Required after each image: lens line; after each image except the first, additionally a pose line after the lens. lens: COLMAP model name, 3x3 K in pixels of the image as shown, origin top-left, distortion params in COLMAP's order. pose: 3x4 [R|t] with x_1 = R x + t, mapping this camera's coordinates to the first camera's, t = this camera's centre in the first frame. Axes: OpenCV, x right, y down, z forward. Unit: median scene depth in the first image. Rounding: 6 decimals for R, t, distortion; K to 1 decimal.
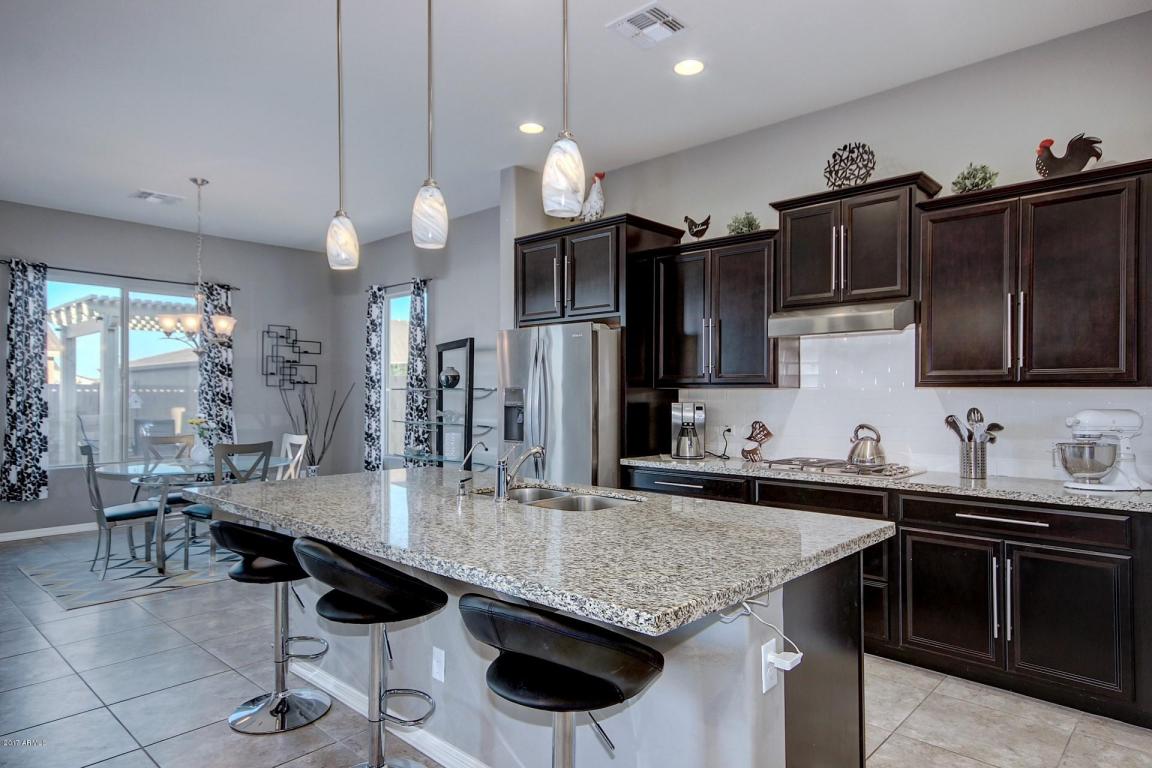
lens RADIAL K [[687.4, 0, 571.9], [0, 687.4, 394.3], [0, 0, 1]] dist [0.033641, 0.000423]
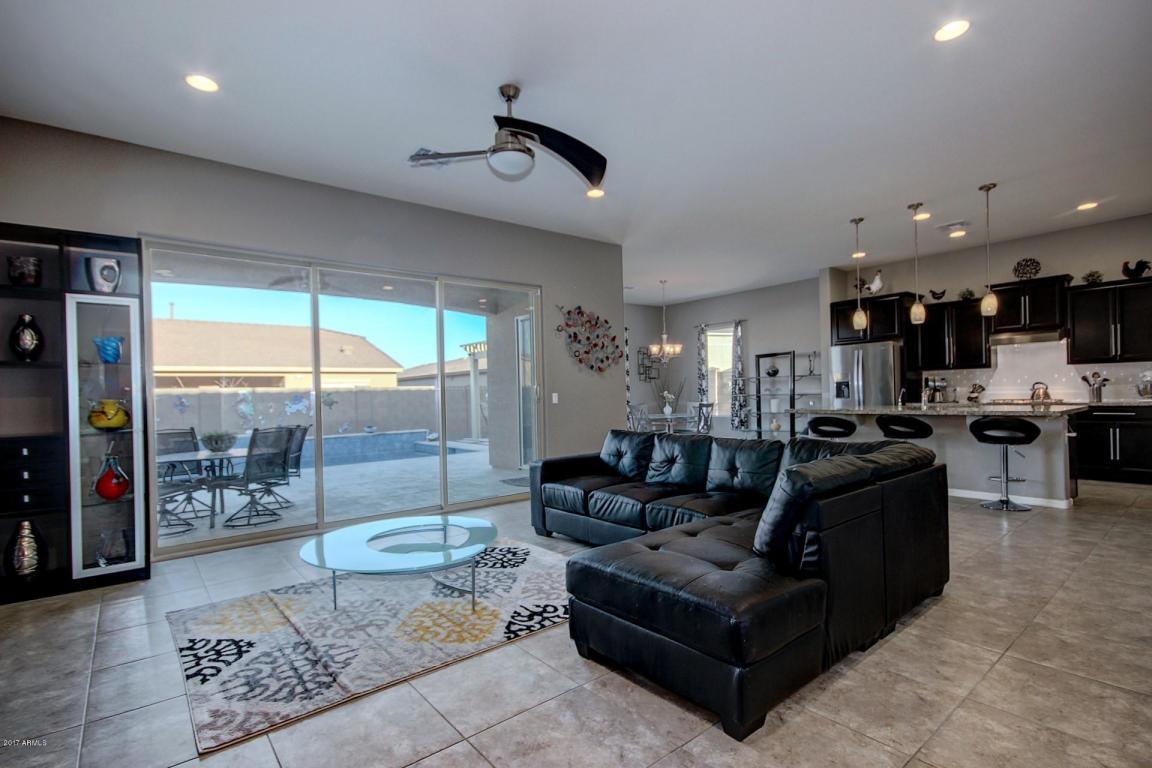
lens RADIAL K [[543.5, 0, 572.8], [0, 543.5, 399.2], [0, 0, 1]] dist [0.000953, -0.005137]
pose [[0.990640, -0.025738, -0.134052, -0.531946], [0.027331, 0.999576, 0.010057, 0.024474], [0.133736, -0.013627, 0.990923, -0.605942]]
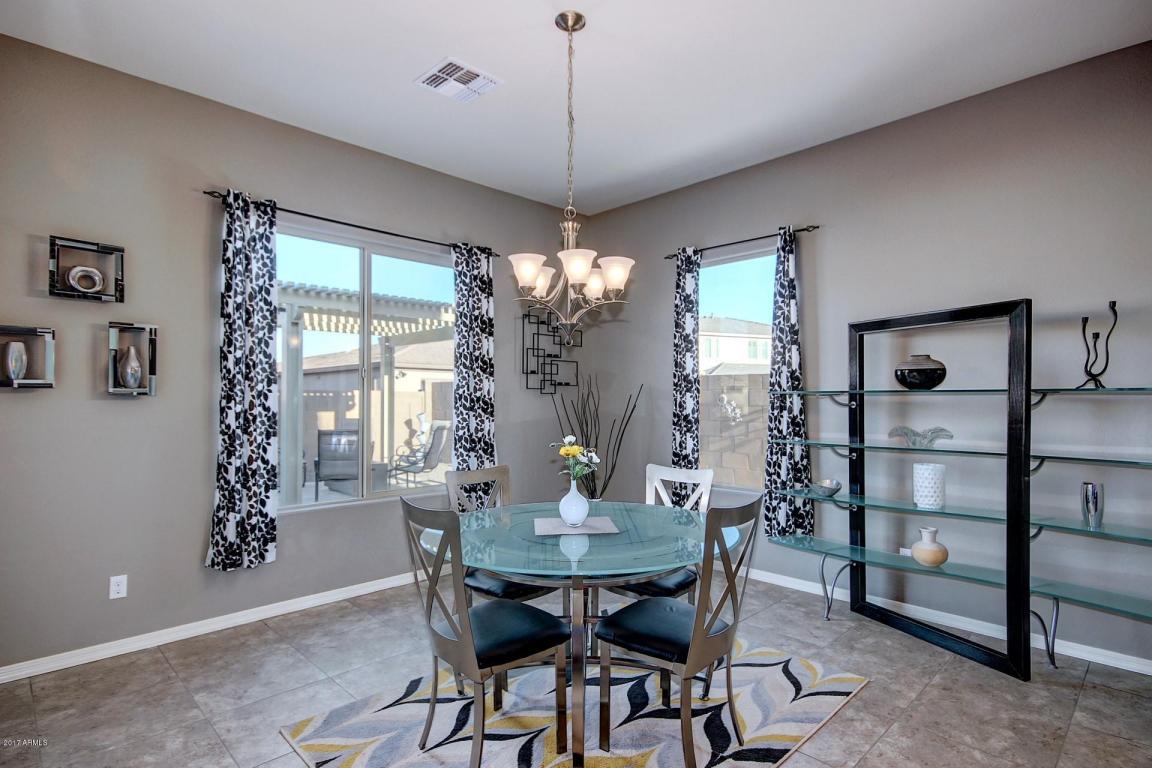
lens RADIAL K [[587.8, 0, 577.1], [0, 587.8, 395.8], [0, 0, 1]] dist [0.013878, 0.000633]
pose [[0.999461, -0.001850, -0.032789, -0.459684], [0.001690, 0.999987, -0.004908, -0.001675], [0.032797, 0.004850, 0.999450, 0.469760]]
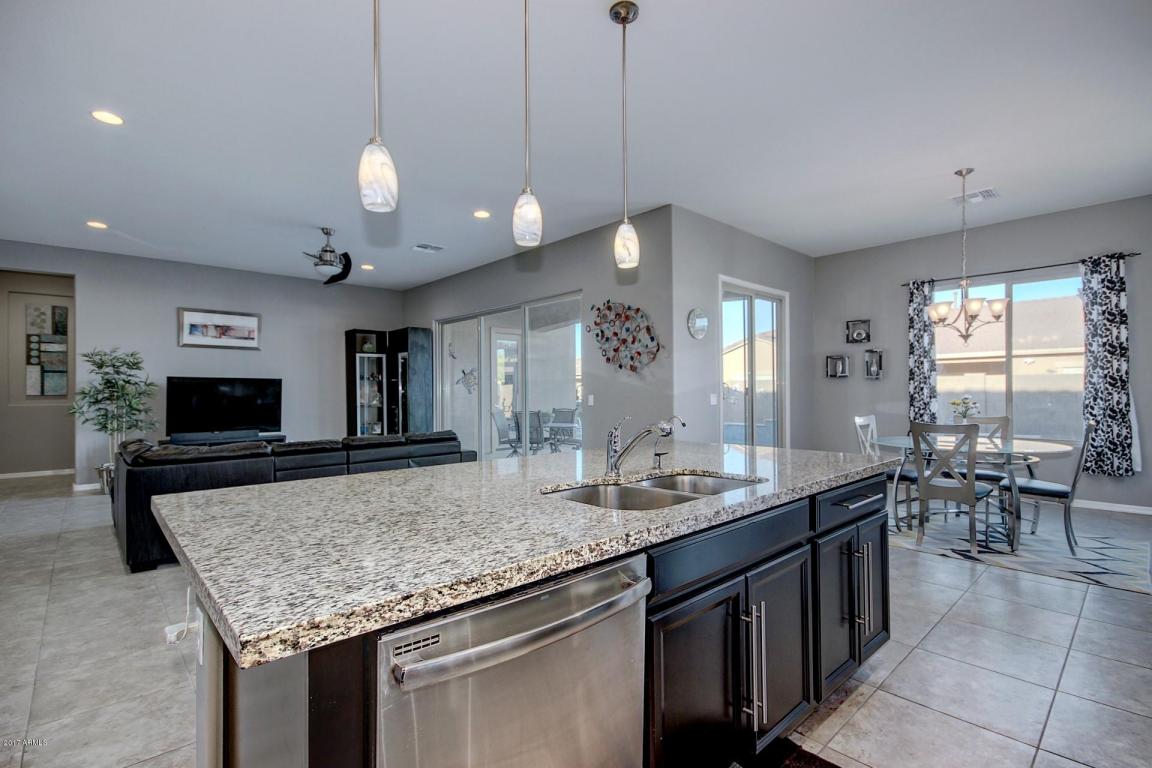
lens RADIAL K [[534.9, 0, 580.7], [0, 534.9, 390.1], [0, 0, 1]] dist [-0.002111, -0.000462]
pose [[-0.059012, -0.003913, -0.998250, 0.265490], [0.008063, 0.999958, -0.004396, 0.017250], [0.998225, -0.008309, -0.058978, 0.421542]]
